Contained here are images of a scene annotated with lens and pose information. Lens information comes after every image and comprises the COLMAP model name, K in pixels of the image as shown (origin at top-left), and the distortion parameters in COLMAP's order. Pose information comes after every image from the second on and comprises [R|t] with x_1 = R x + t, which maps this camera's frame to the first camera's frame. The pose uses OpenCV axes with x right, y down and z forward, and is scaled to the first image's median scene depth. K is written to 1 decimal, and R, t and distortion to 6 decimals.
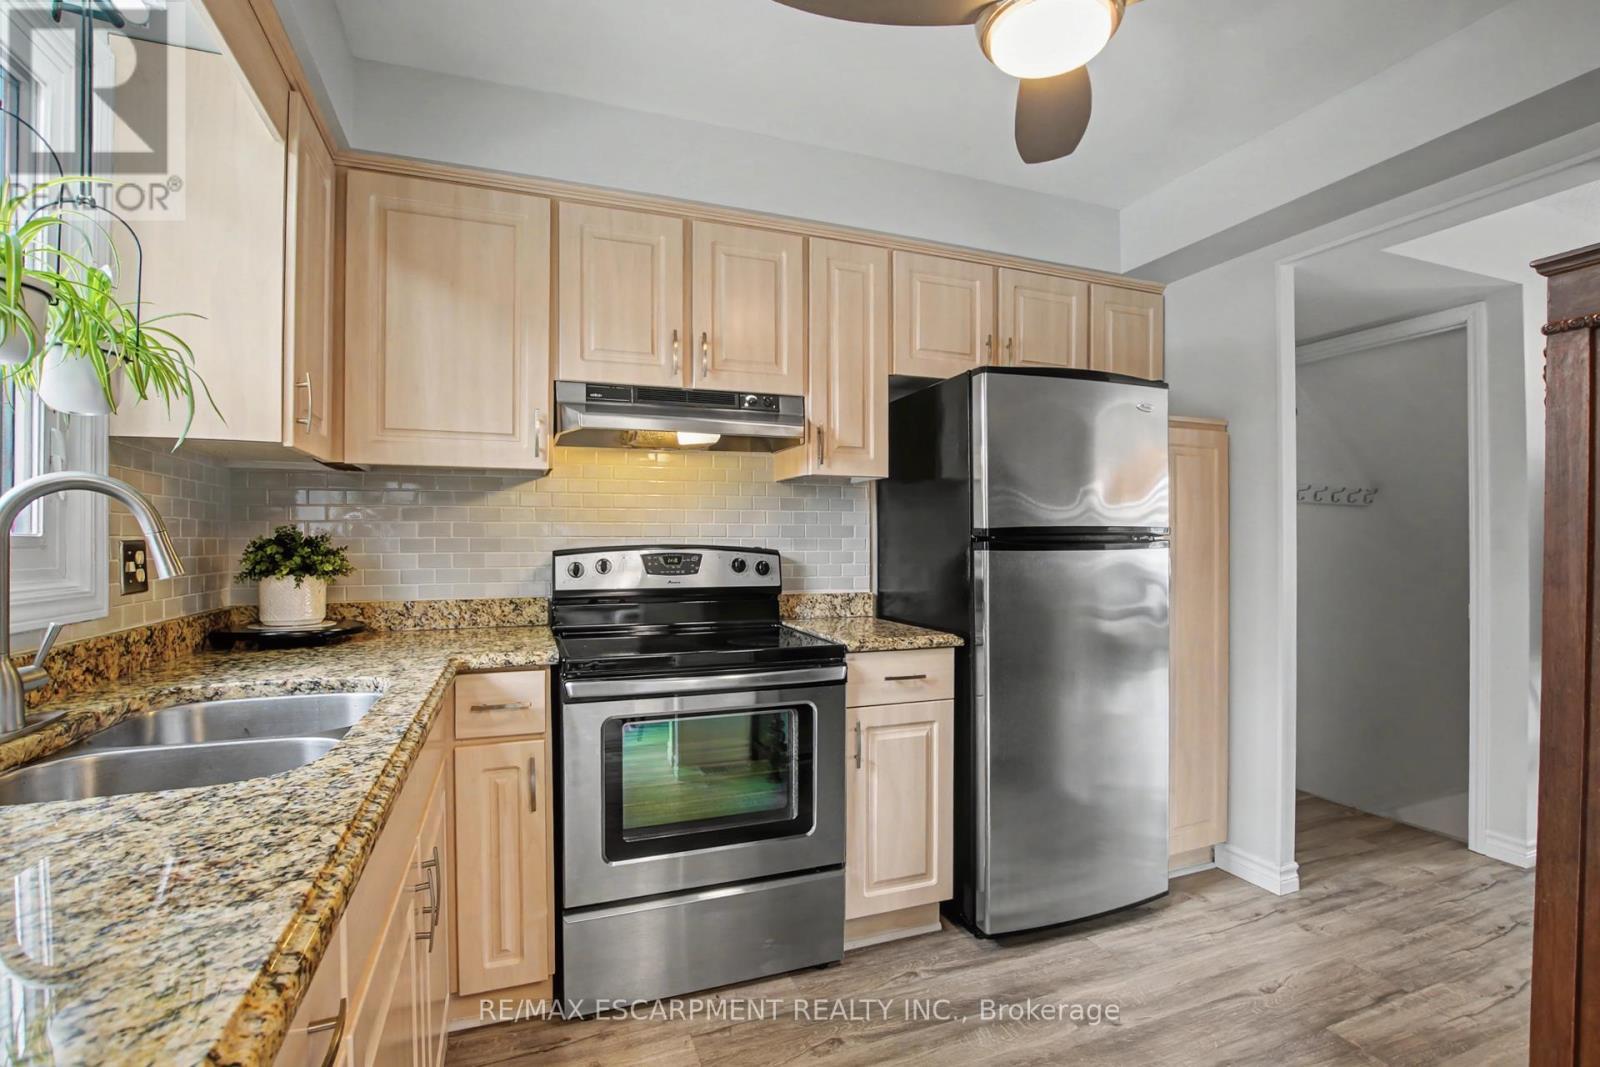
lens RADIAL K [[743.5, 0, 802.8], [0, 743.5, 544.5], [0, 0, 1]] dist [-0.030788, 0.003813]
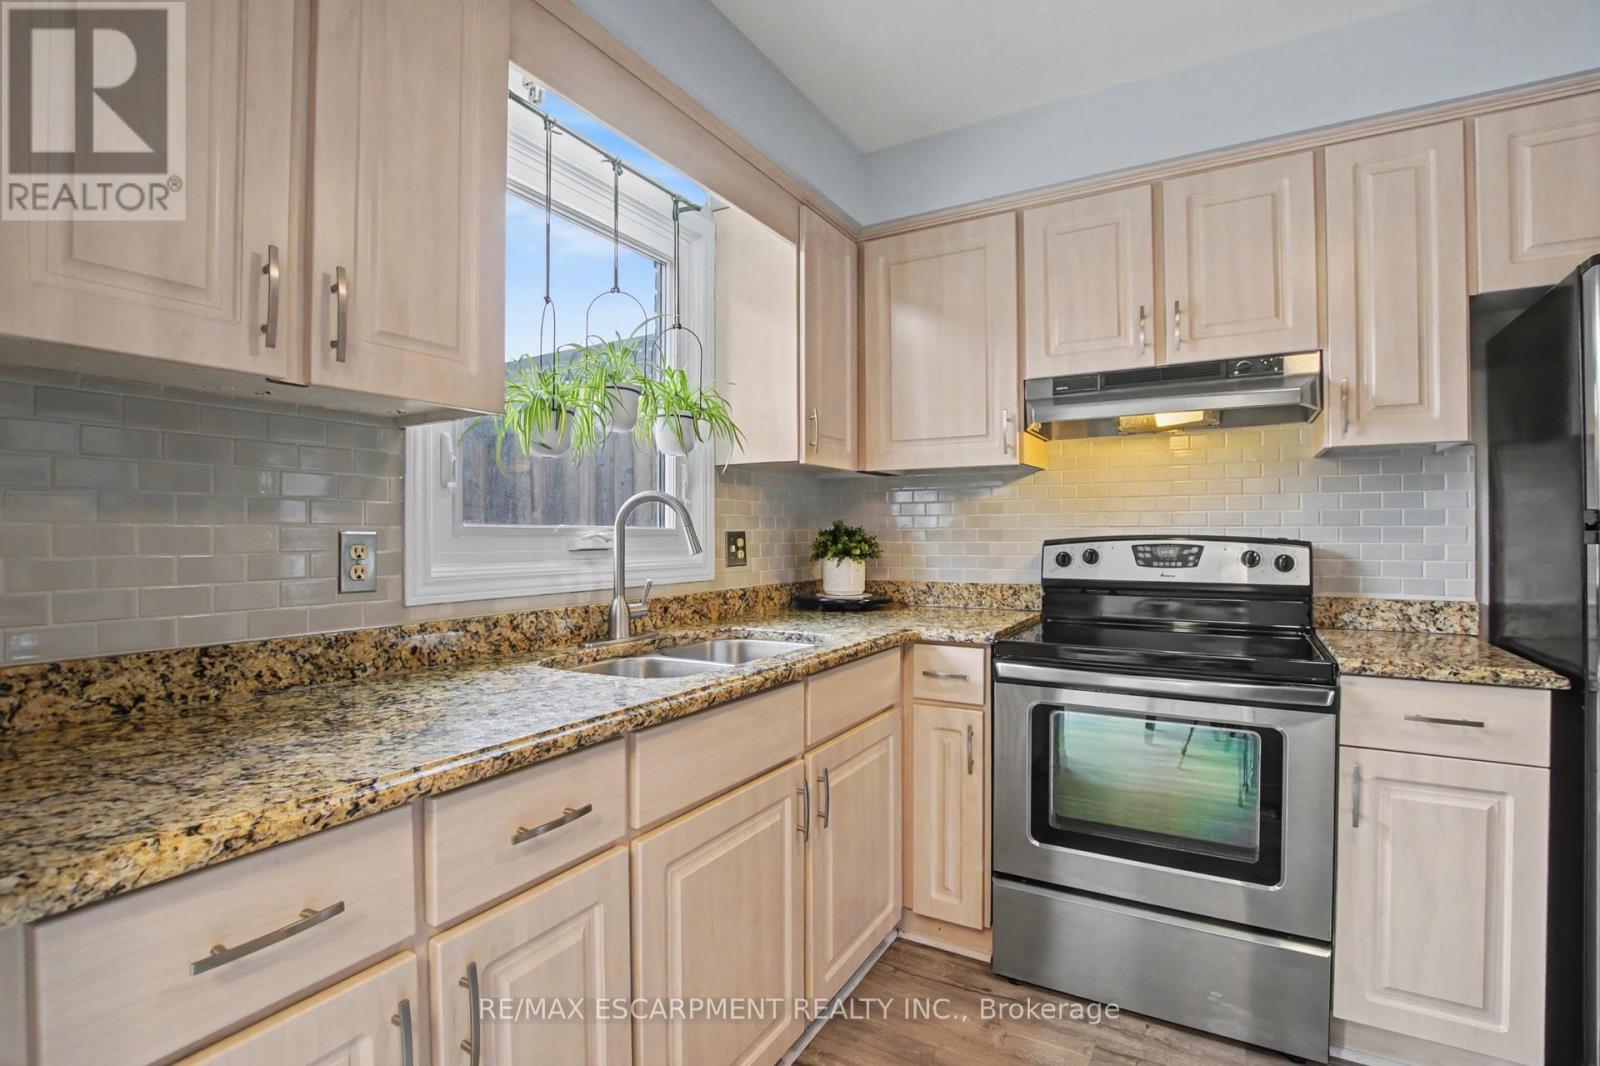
lens RADIAL K [[743.5, 0, 821.1], [0, 743.5, 536.7], [0, 0, 1]] dist [-0.030788, 0.003813]
pose [[0.640466, 0.002281, -0.767983, 0.287469], [-0.000766, 0.999997, 0.002331, 0.000905], [0.767986, -0.000904, 0.640466, 0.090694]]
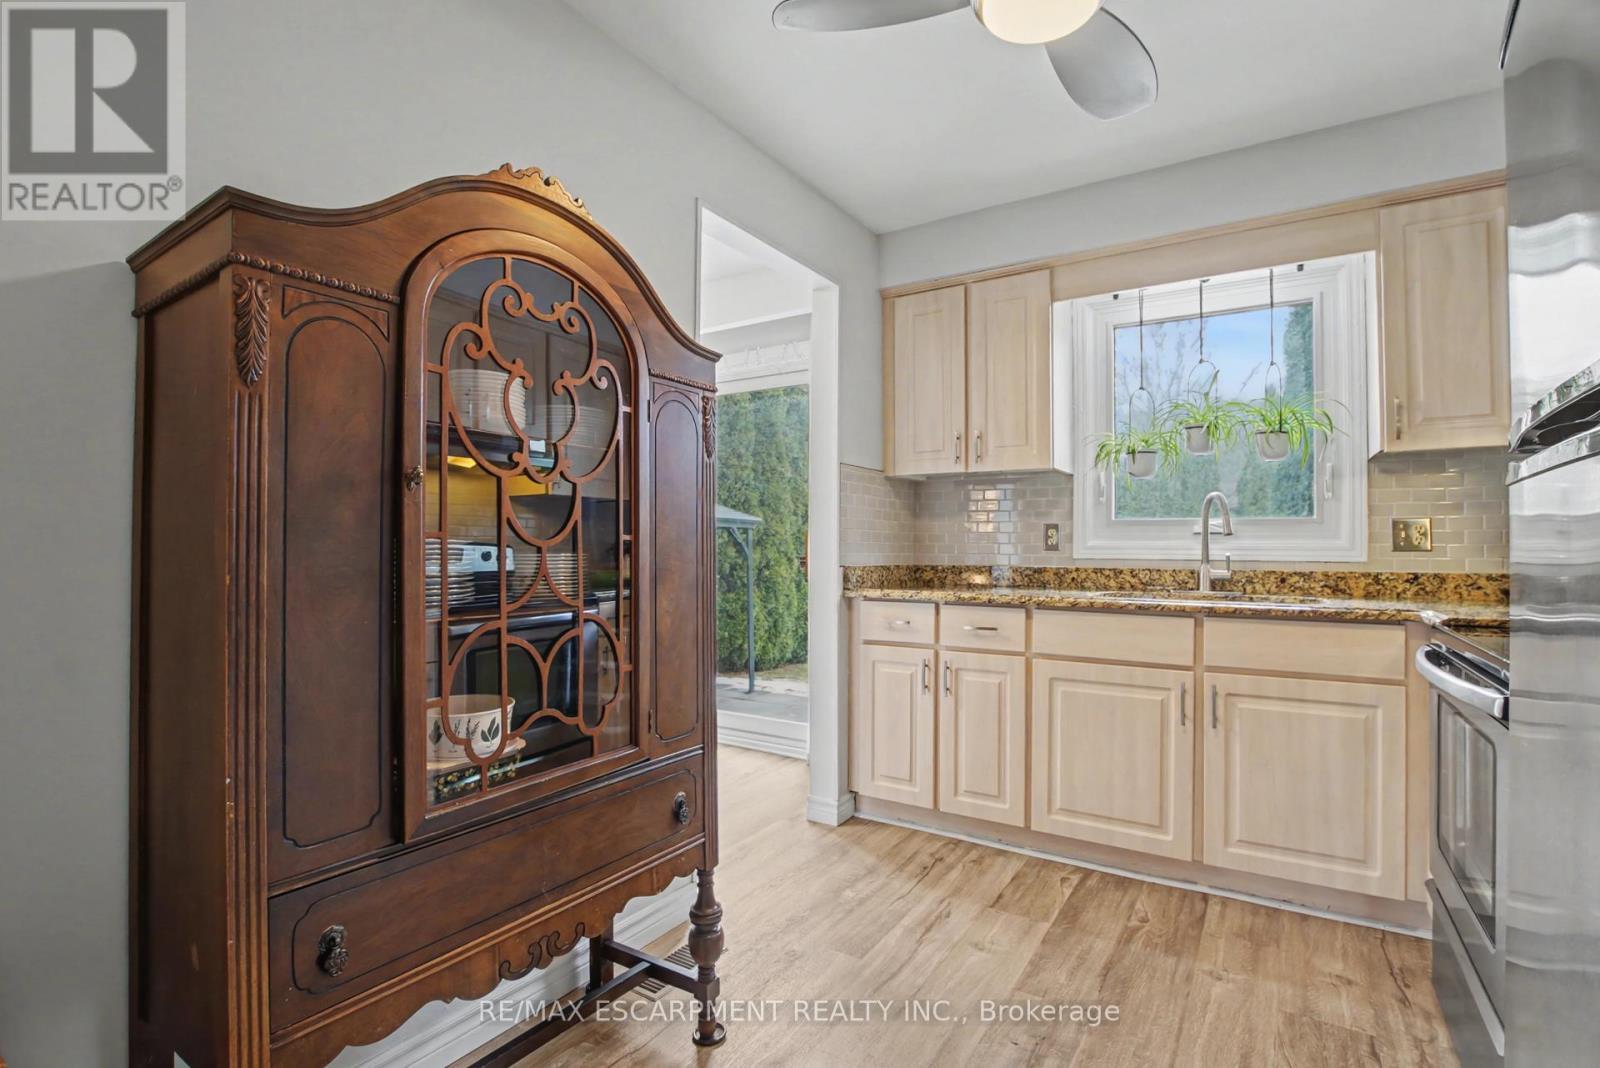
lens RADIAL K [[743.5, 0, 797.6], [0, 743.5, 537.3], [0, 0, 1]] dist [-0.030788, 0.003813]
pose [[-0.809115, -0.005405, -0.587625, 0.799003], [-0.001399, 0.999973, -0.007271, 0.035502], [0.587649, -0.005061, -0.809100, 1.067422]]
